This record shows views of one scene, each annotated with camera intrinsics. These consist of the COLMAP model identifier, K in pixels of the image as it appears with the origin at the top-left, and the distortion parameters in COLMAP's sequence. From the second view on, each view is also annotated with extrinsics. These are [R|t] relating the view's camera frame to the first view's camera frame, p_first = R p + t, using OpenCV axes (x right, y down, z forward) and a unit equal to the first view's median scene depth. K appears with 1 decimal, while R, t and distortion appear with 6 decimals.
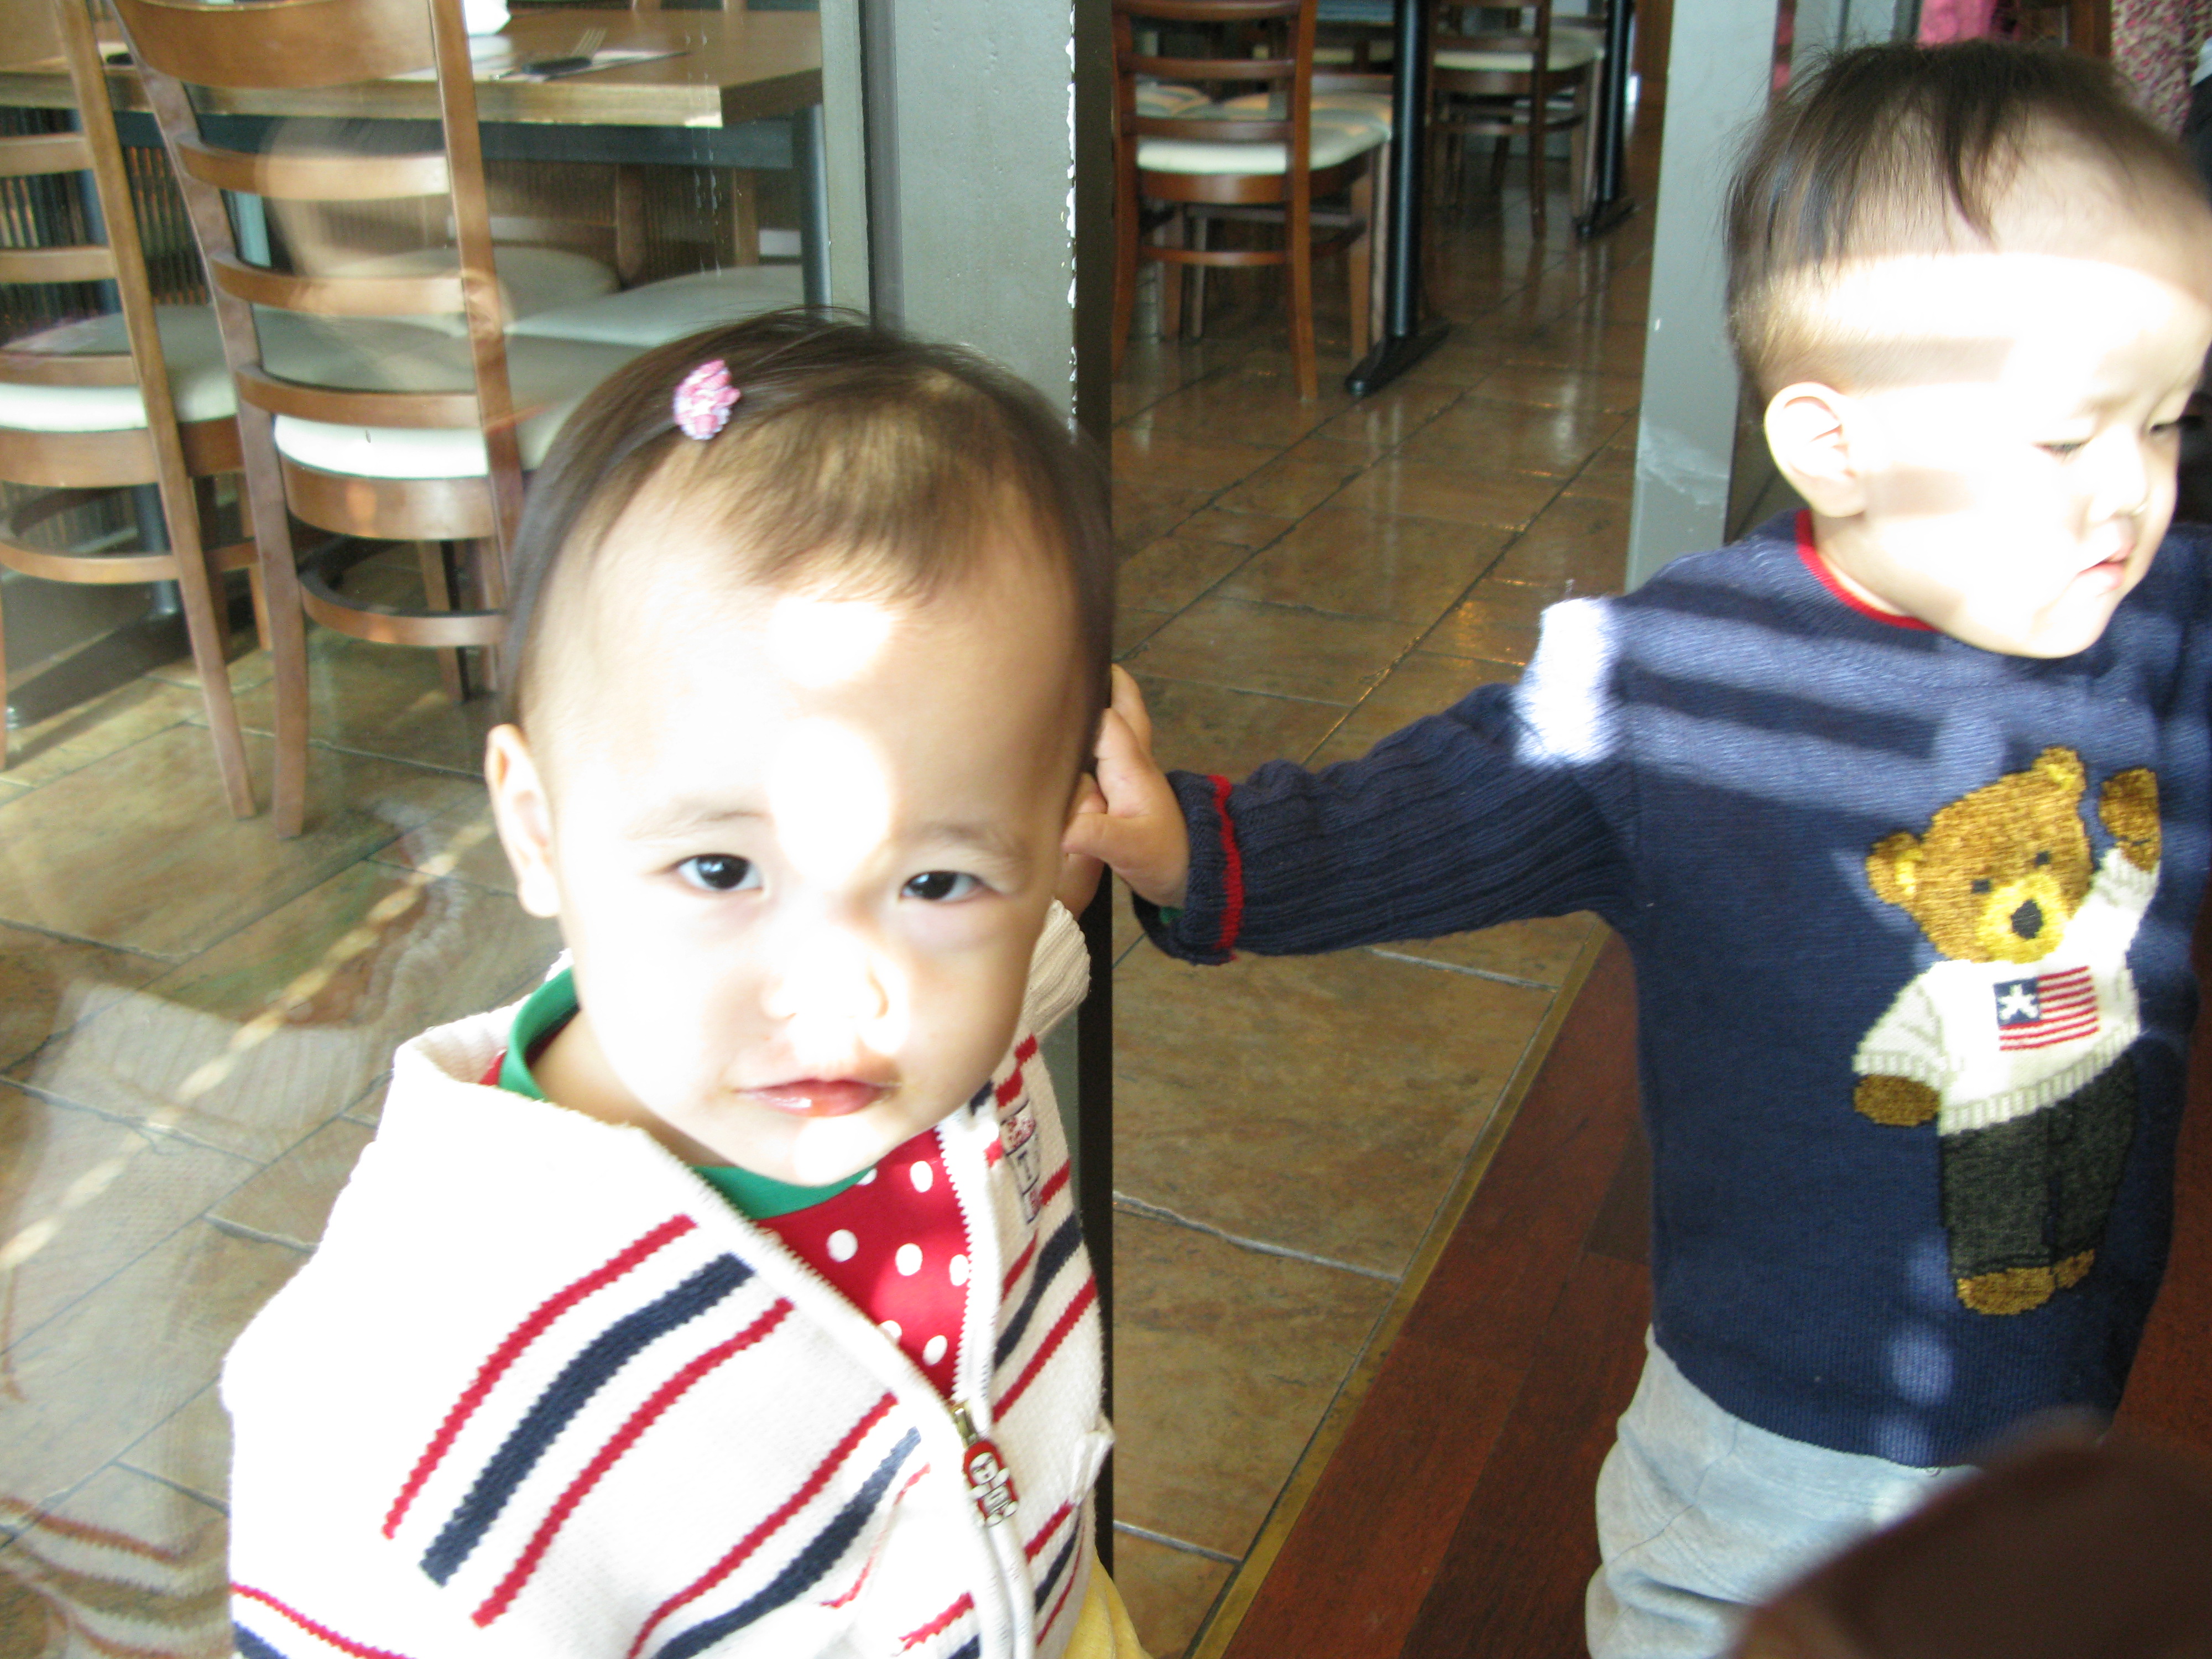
lens RADIAL K [[2211.4, 0, 1100.9], [0, 2211.4, 862.3], [0, 0, 1]] dist [-0.204907, 0.224210]
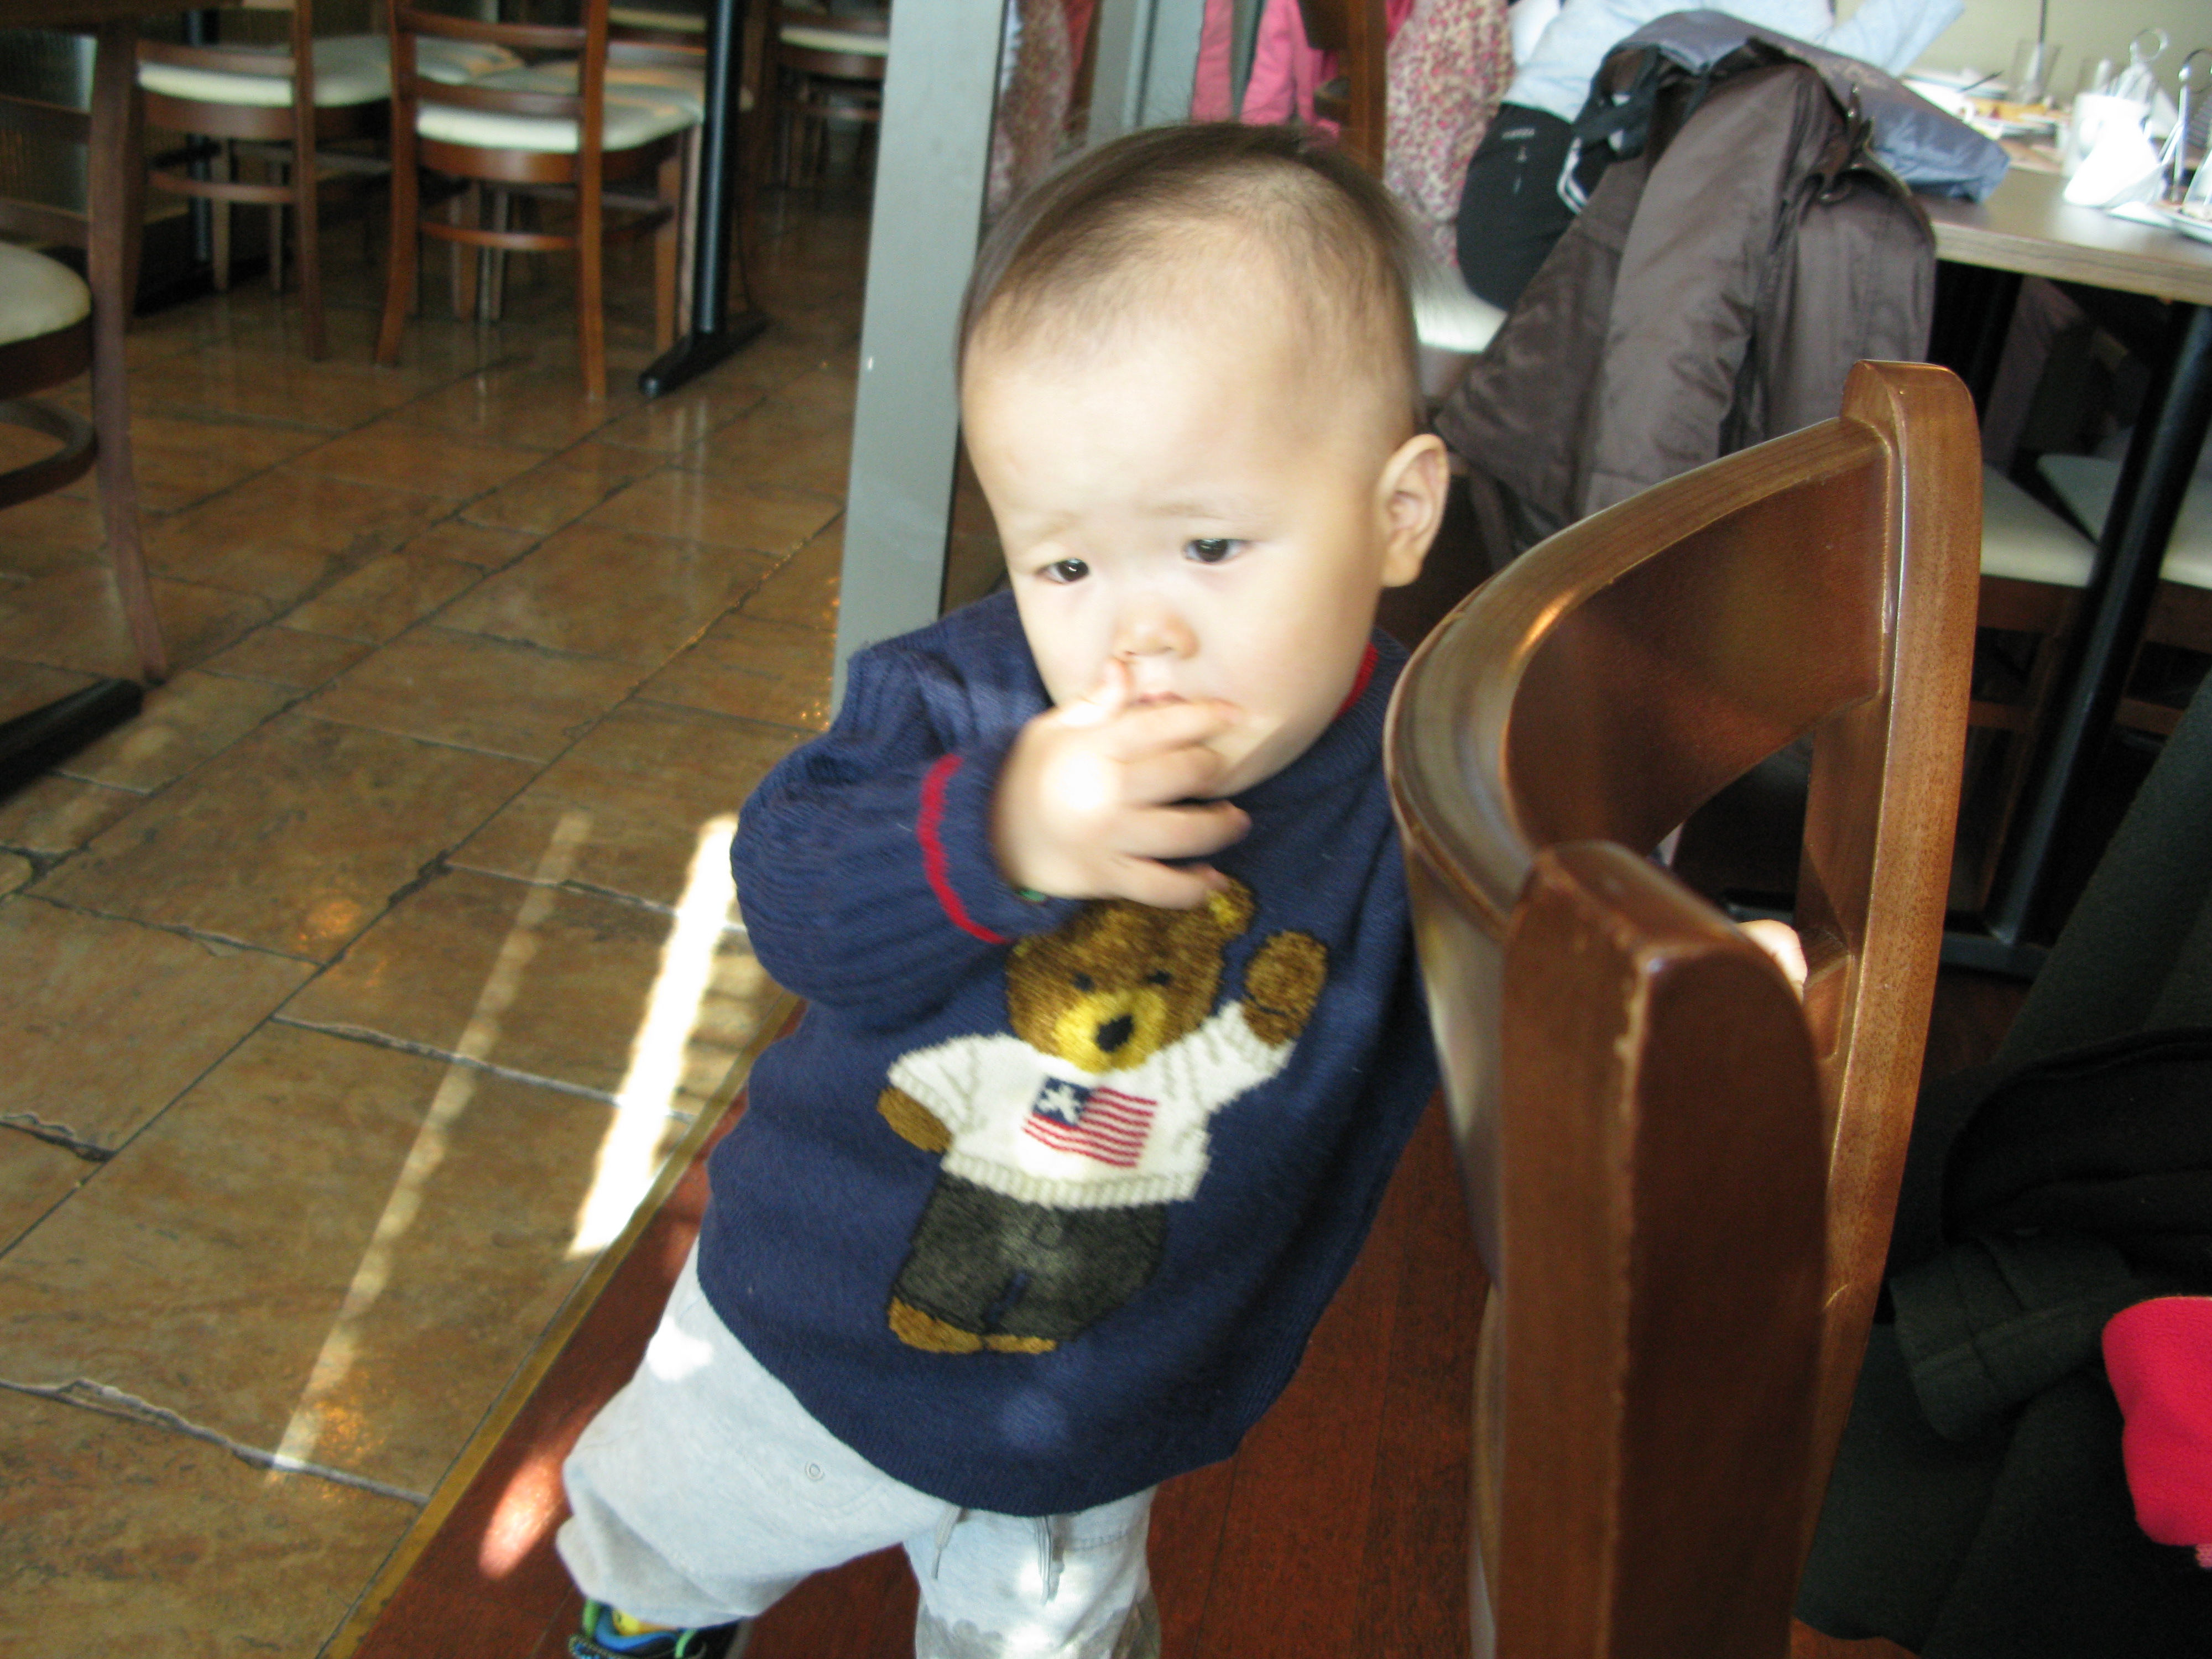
lens RADIAL K [[2211.4, 0, 1100.9], [0, 2211.4, 862.3], [0, 0, 1]] dist [-0.204907, 0.224210]
pose [[0.966246, 0.016344, 0.257102, 0.141042], [-0.020734, 0.999682, 0.014375, -0.064361], [-0.256785, -0.019221, 0.966277, 0.097256]]
